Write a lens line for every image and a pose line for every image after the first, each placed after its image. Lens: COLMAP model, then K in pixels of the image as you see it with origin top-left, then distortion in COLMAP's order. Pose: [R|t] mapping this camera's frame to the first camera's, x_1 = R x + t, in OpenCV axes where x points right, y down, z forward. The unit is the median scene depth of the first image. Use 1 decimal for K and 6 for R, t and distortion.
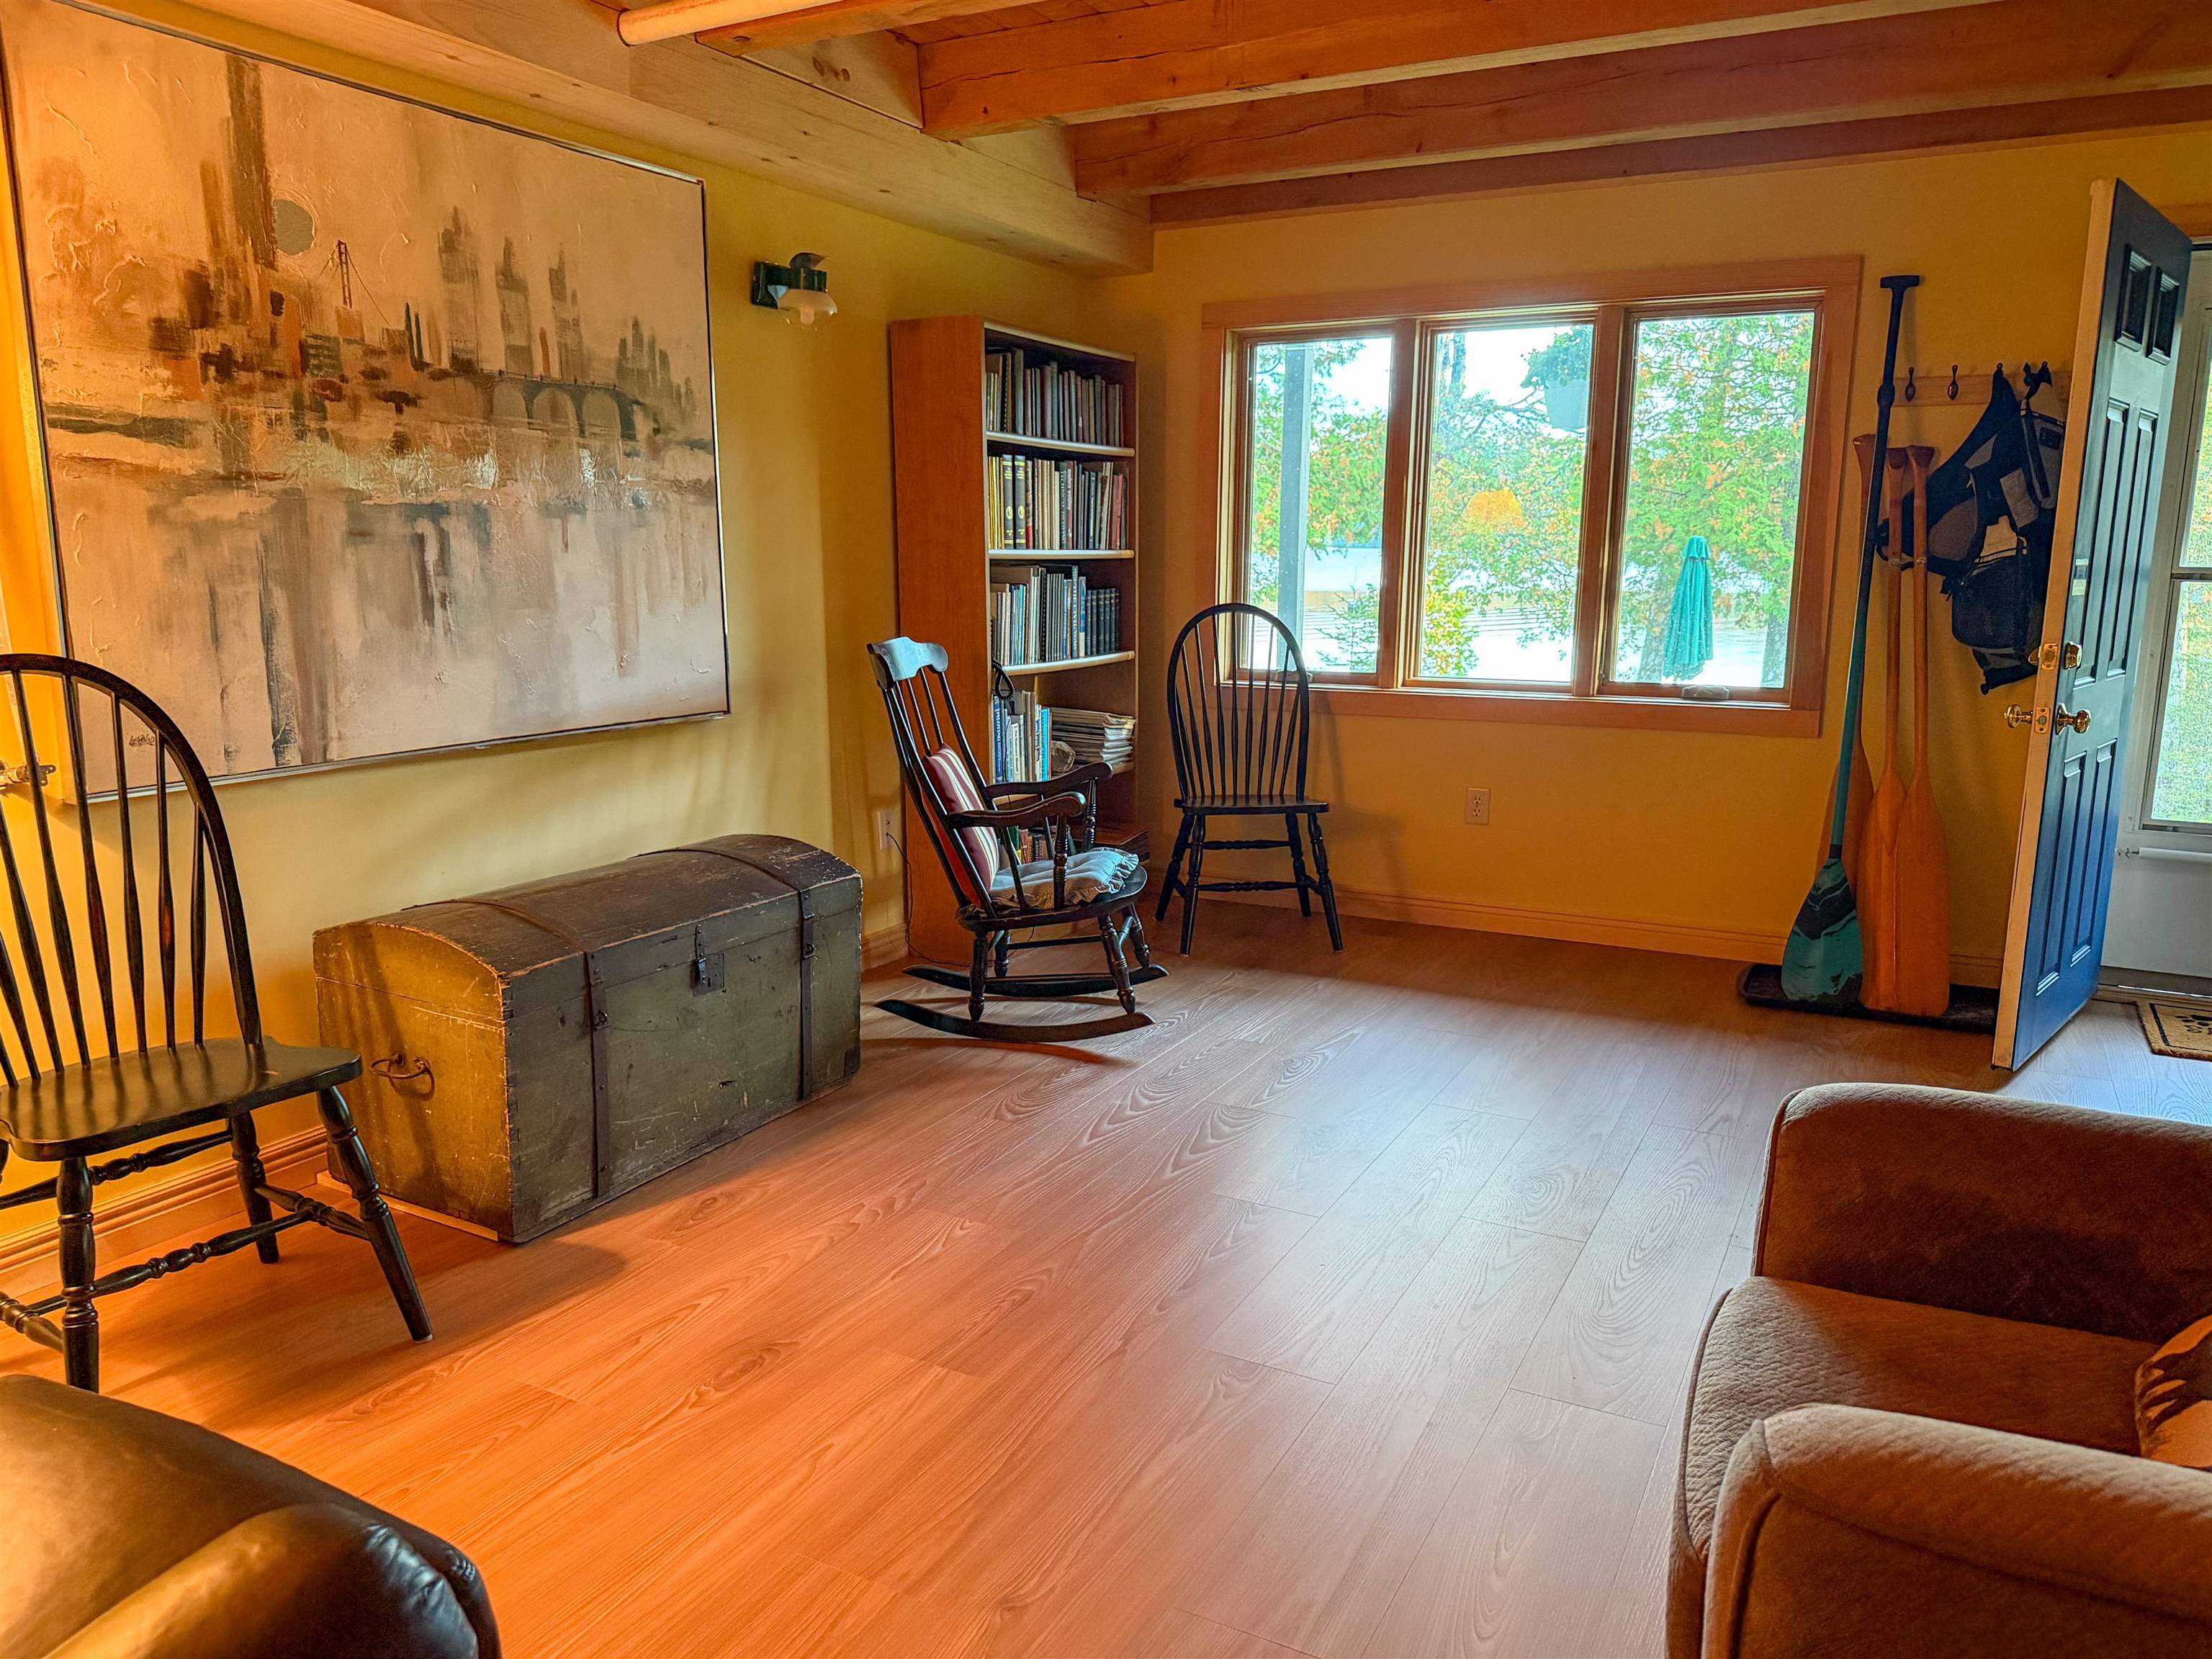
lens RADIAL K [[1575.4, 0, 1103.8], [0, 1575.4, 842.5], [0, 0, 1]] dist [-0.001645, -0.012078]
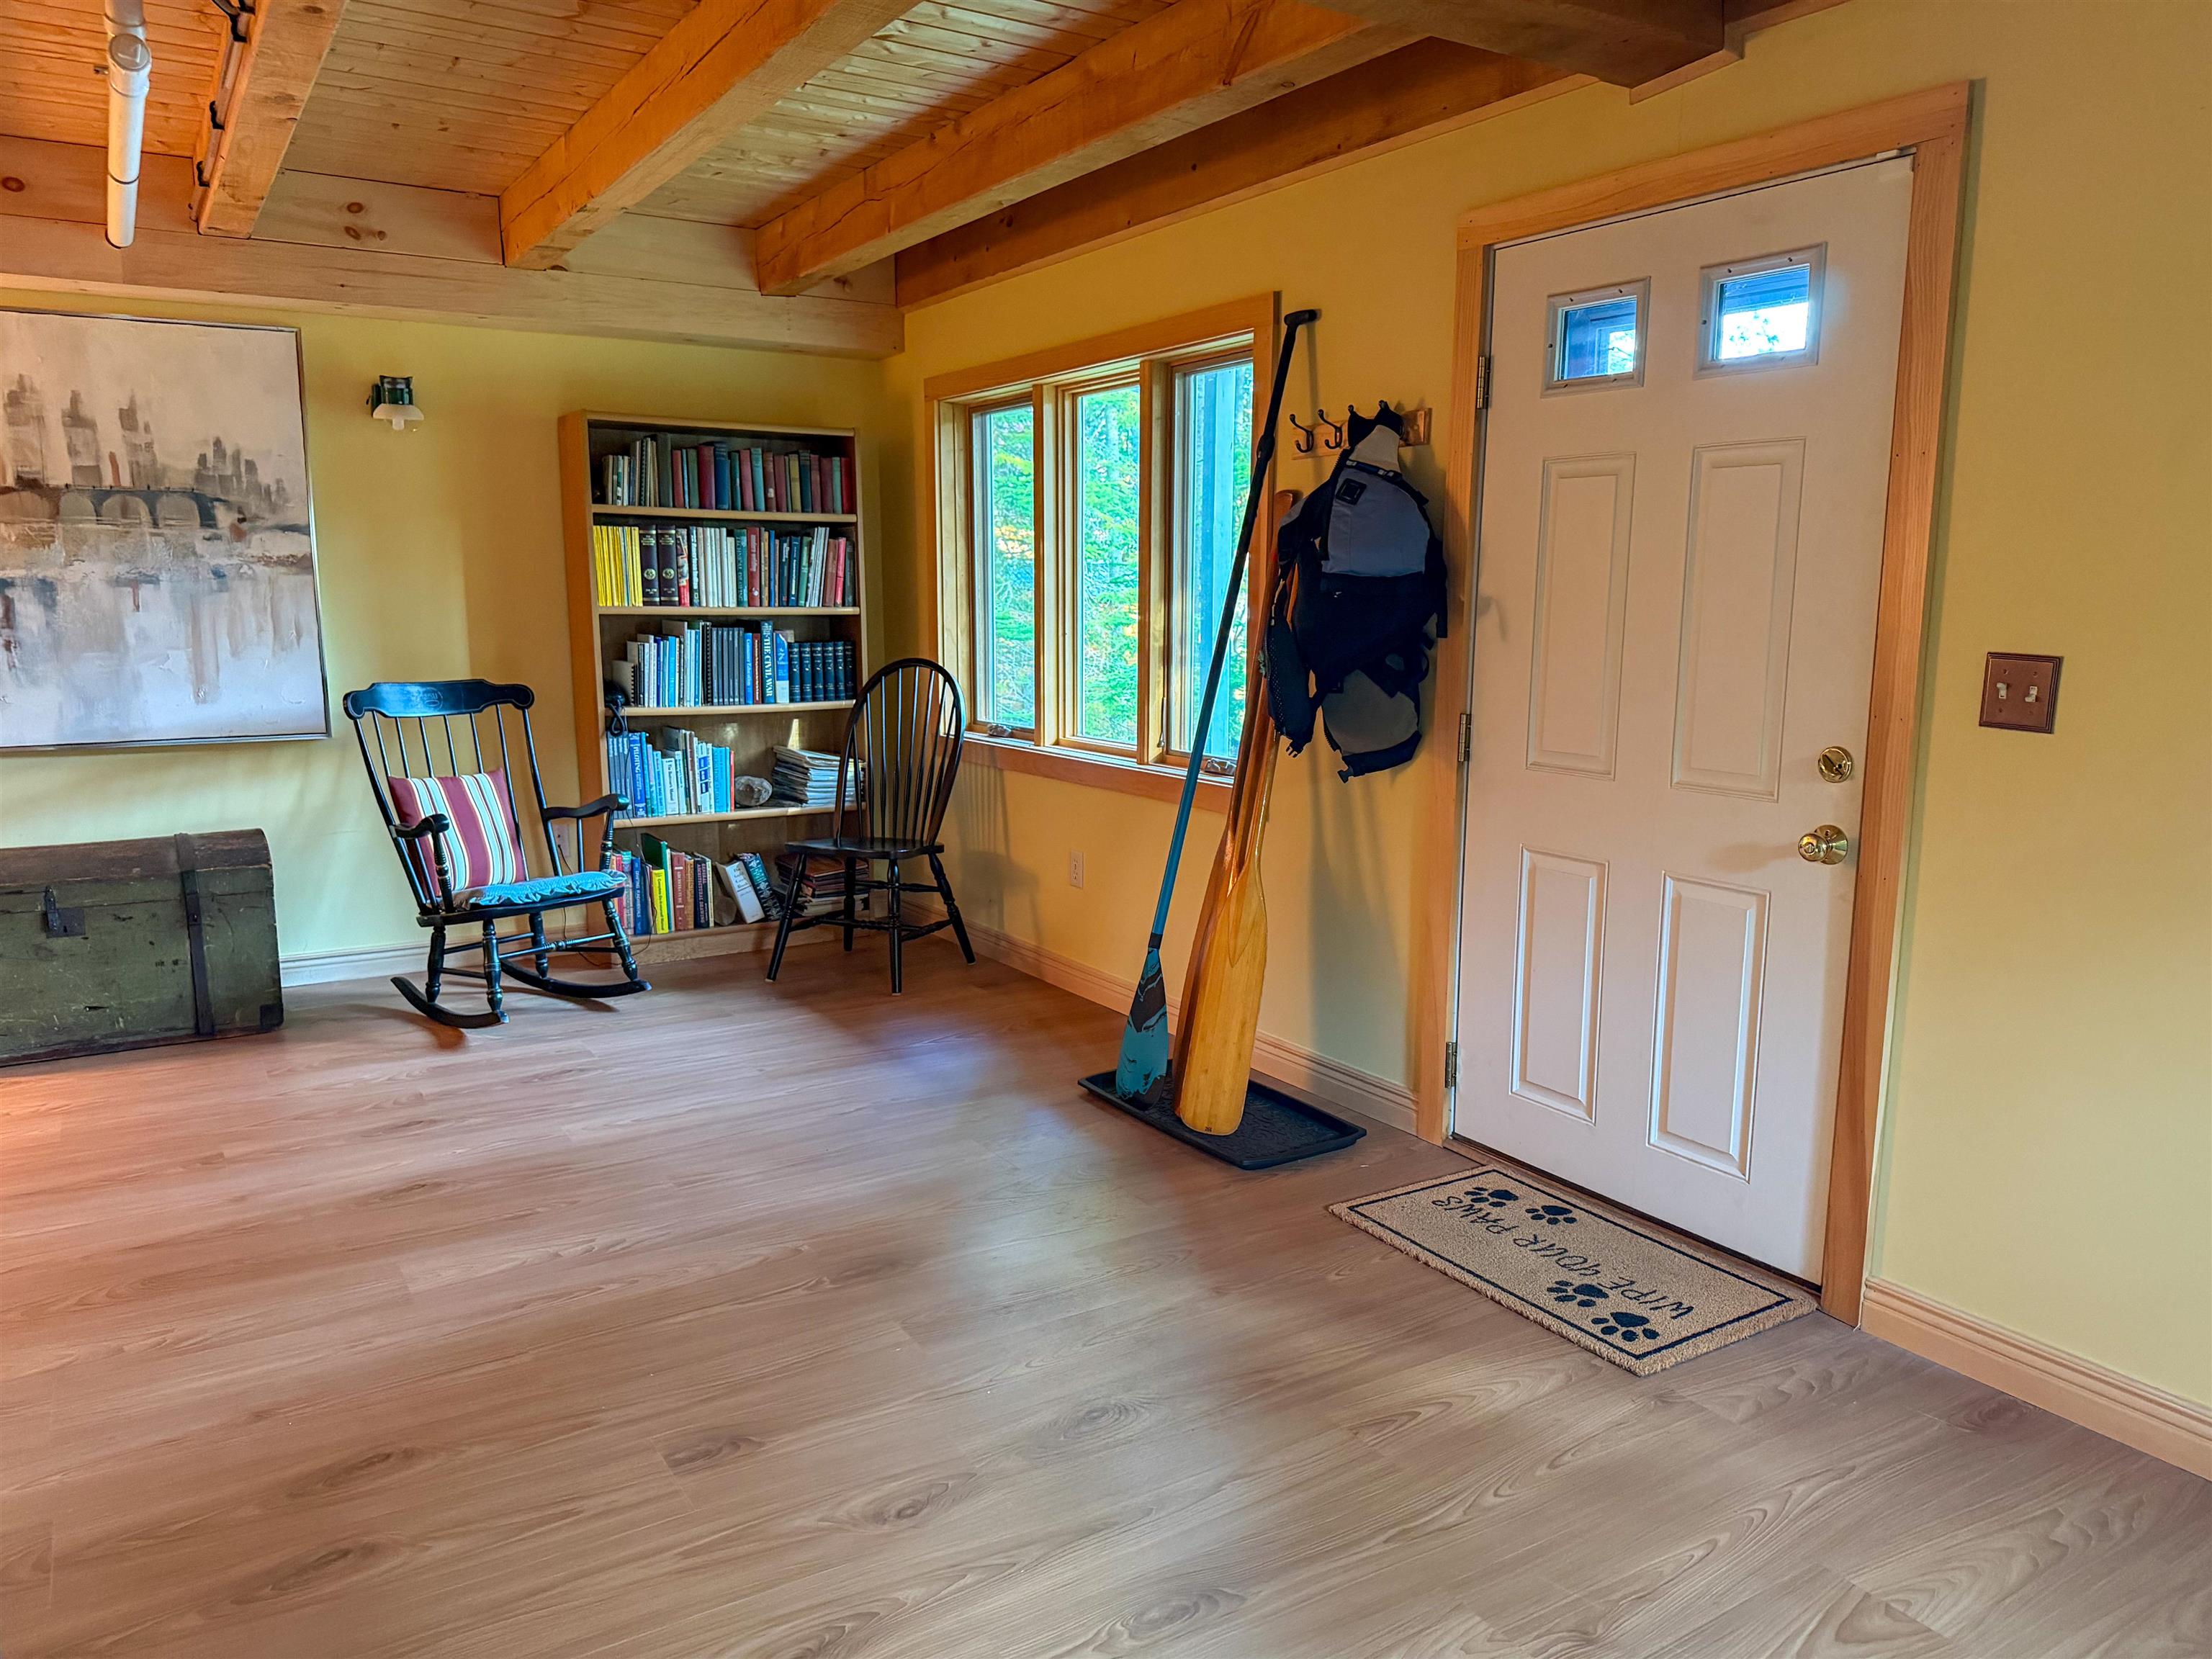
lens RADIAL K [[1547.4, 0, 1086.3], [0, 1547.4, 825.5], [0, 0, 1]] dist [0.007834, -0.009646]
pose [[0.866203, 0.074295, -0.494138, 1.188802], [-0.090819, 0.995822, -0.009477, -0.068952], [0.491370, 0.053086, 0.869332, 0.272900]]
